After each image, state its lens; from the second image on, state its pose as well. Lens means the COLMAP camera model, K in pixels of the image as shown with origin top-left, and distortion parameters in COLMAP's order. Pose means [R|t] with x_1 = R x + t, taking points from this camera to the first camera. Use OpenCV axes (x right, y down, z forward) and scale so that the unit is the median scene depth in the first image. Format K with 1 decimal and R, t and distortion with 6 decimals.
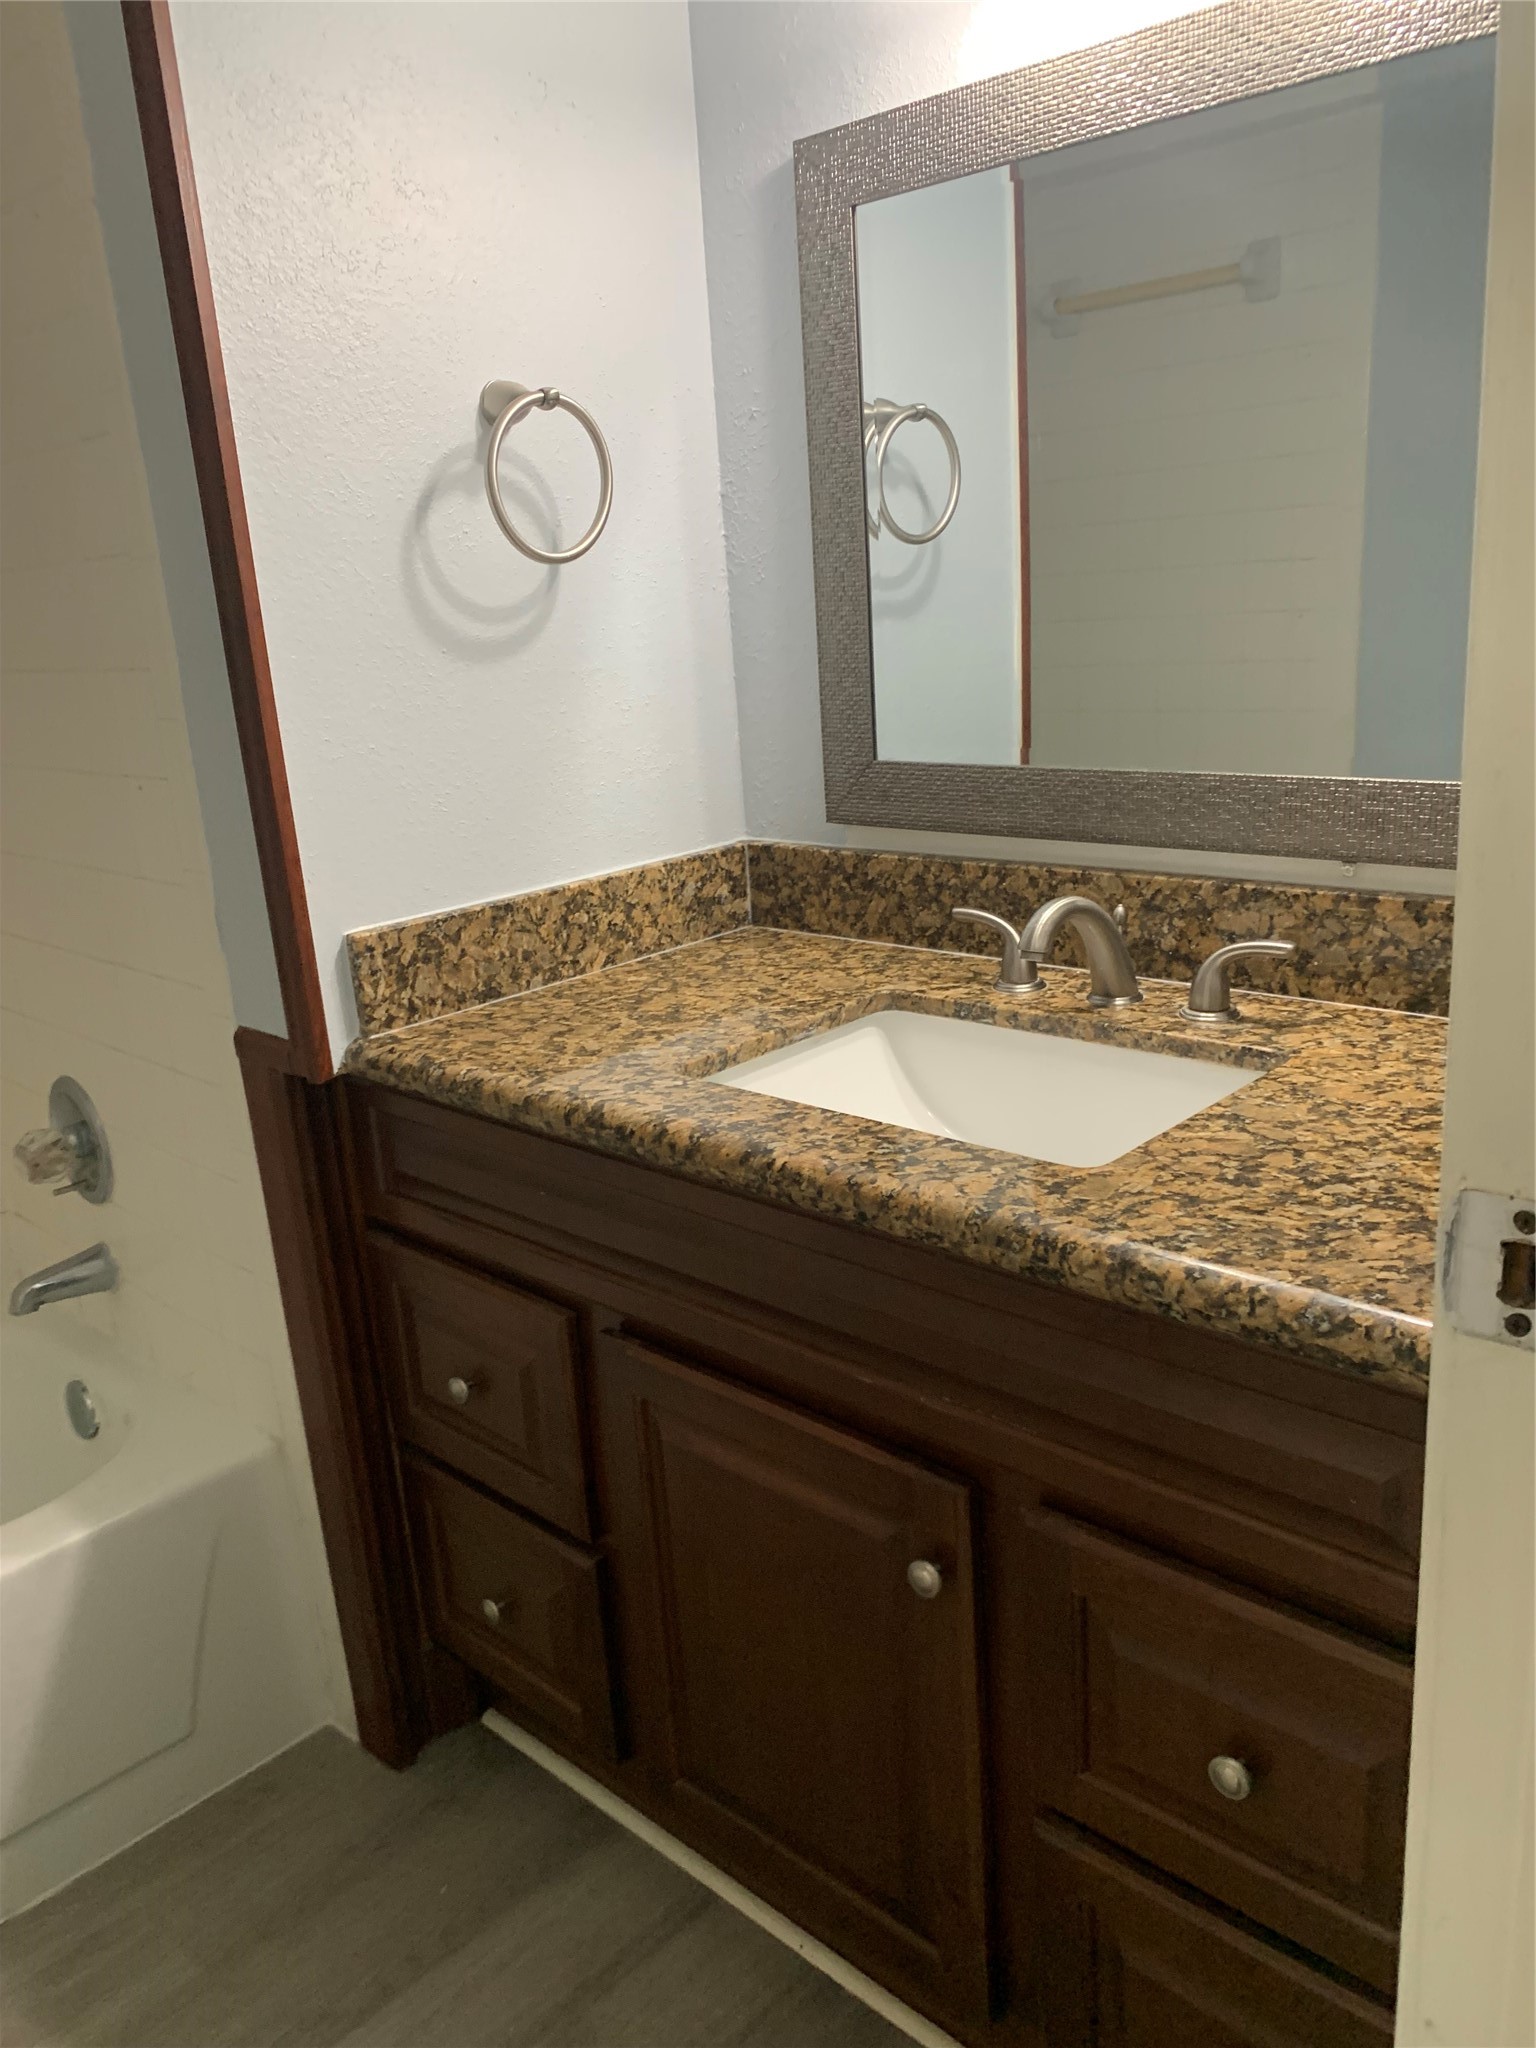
lens RADIAL K [[1586.2, 0, 734.6], [0, 1586.2, 1031.7], [0, 0, 1]] dist [0.017663, -0.050698]
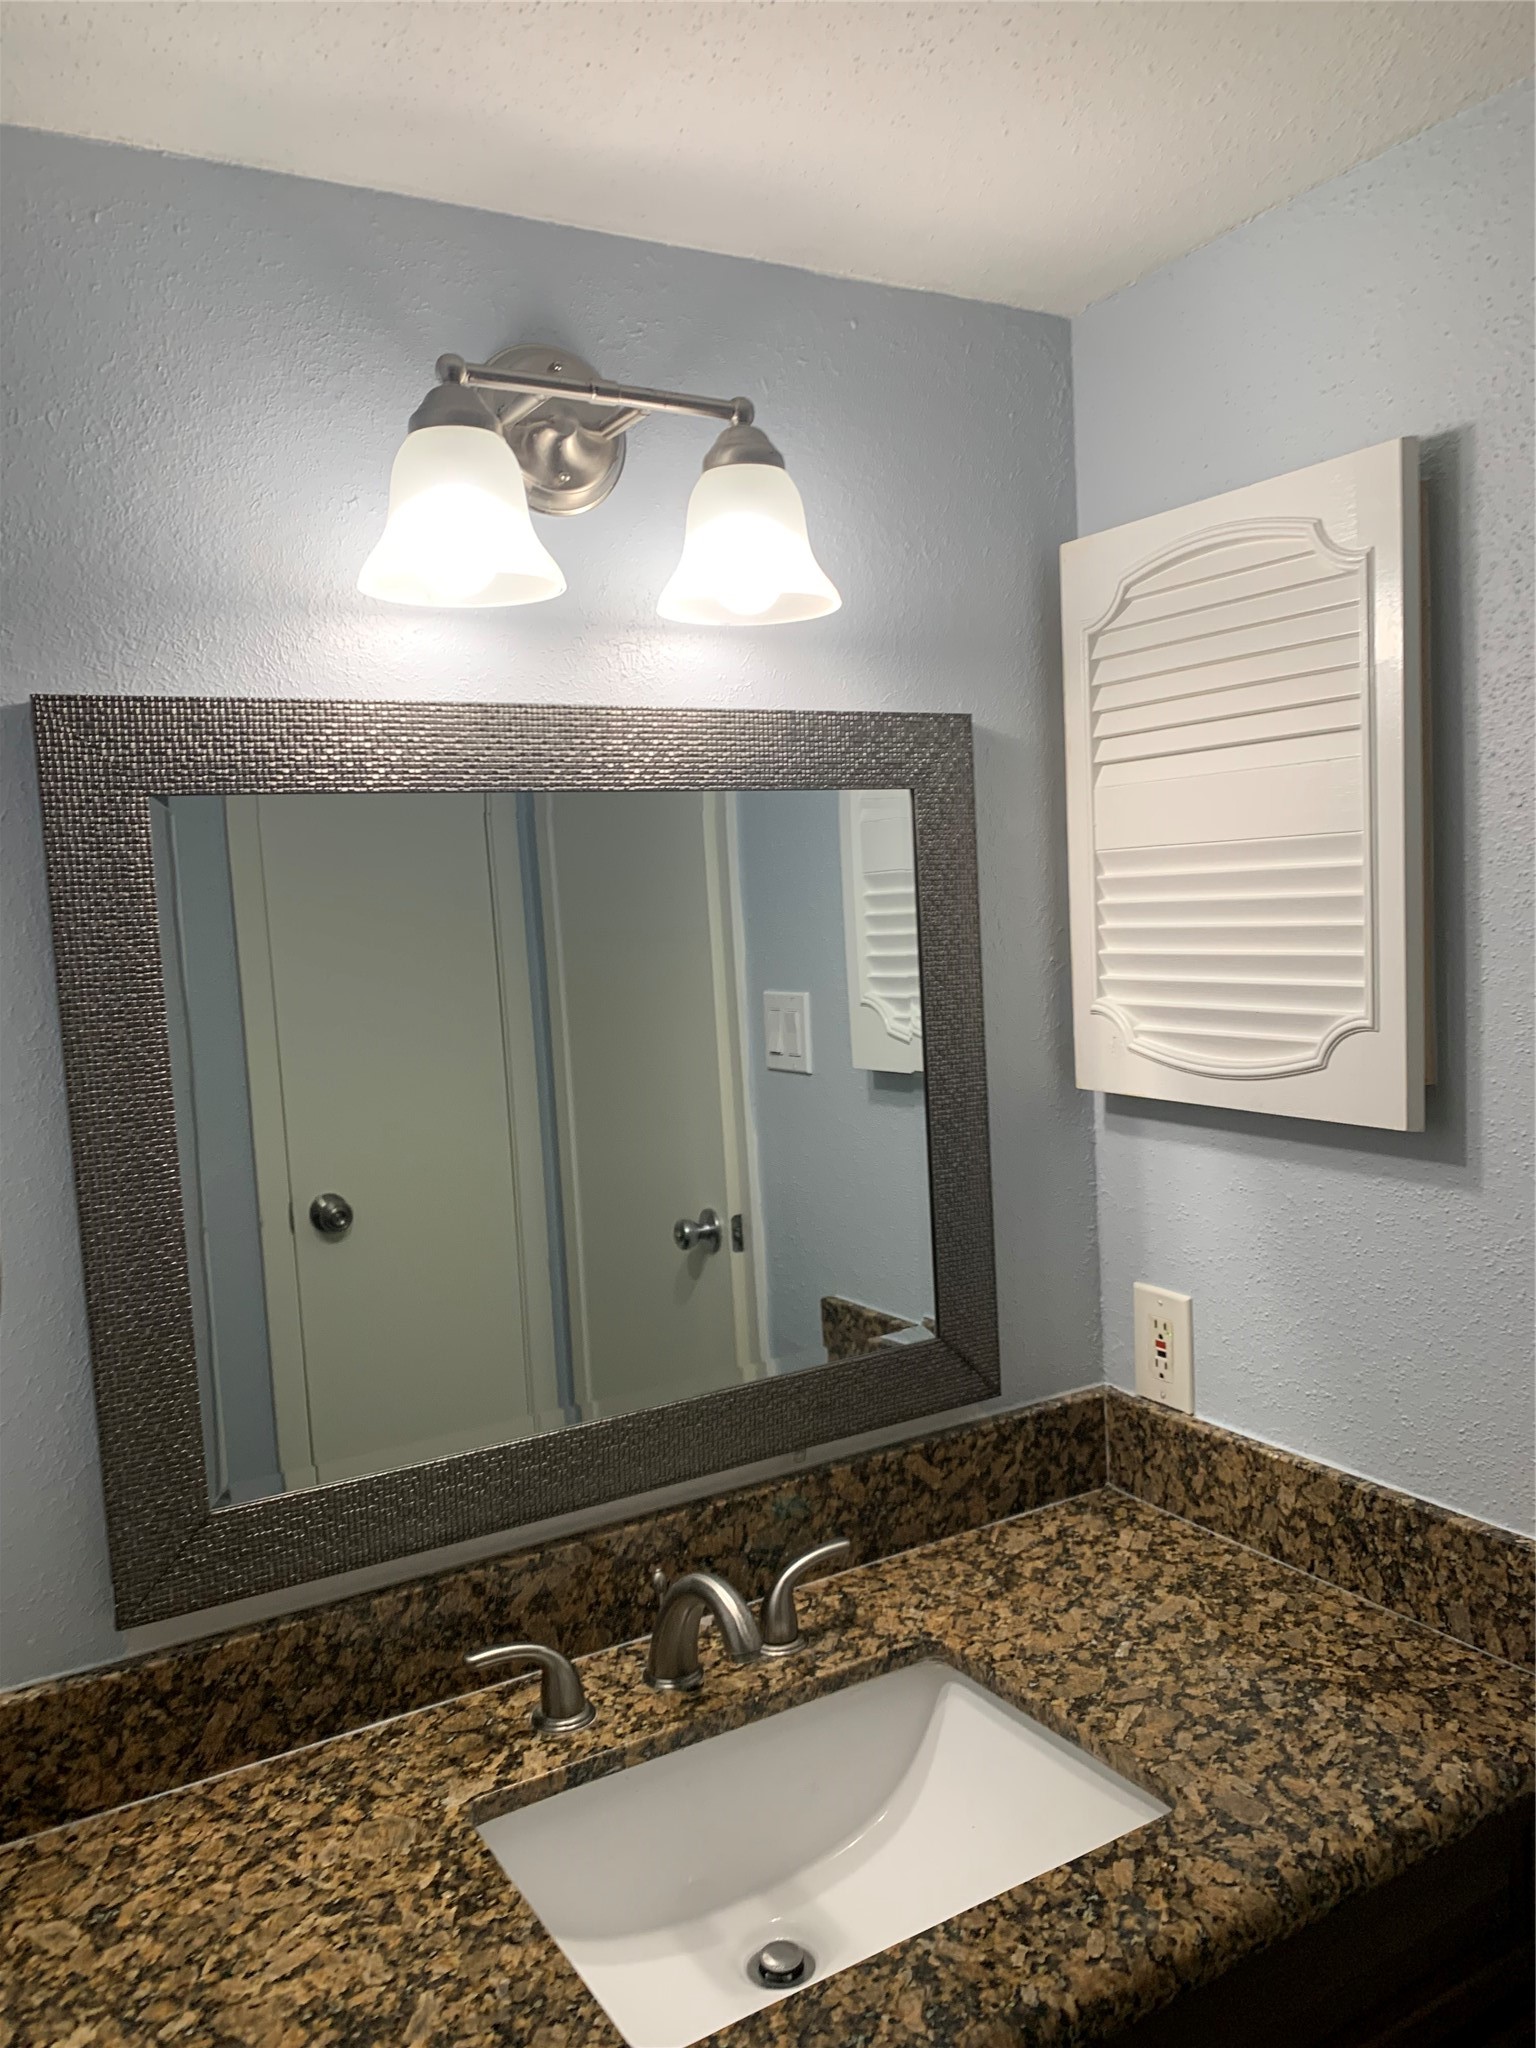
lens RADIAL K [[1603.2, 0, 772.7], [0, 1603.2, 1055.1], [0, 0, 1]] dist [-0.037448, 0.058414]
pose [[0.241315, -0.041804, 0.969546, -0.580788], [0.300347, 0.953236, -0.033654, -0.297017], [-0.922799, 0.299321, 0.242586, 0.620647]]
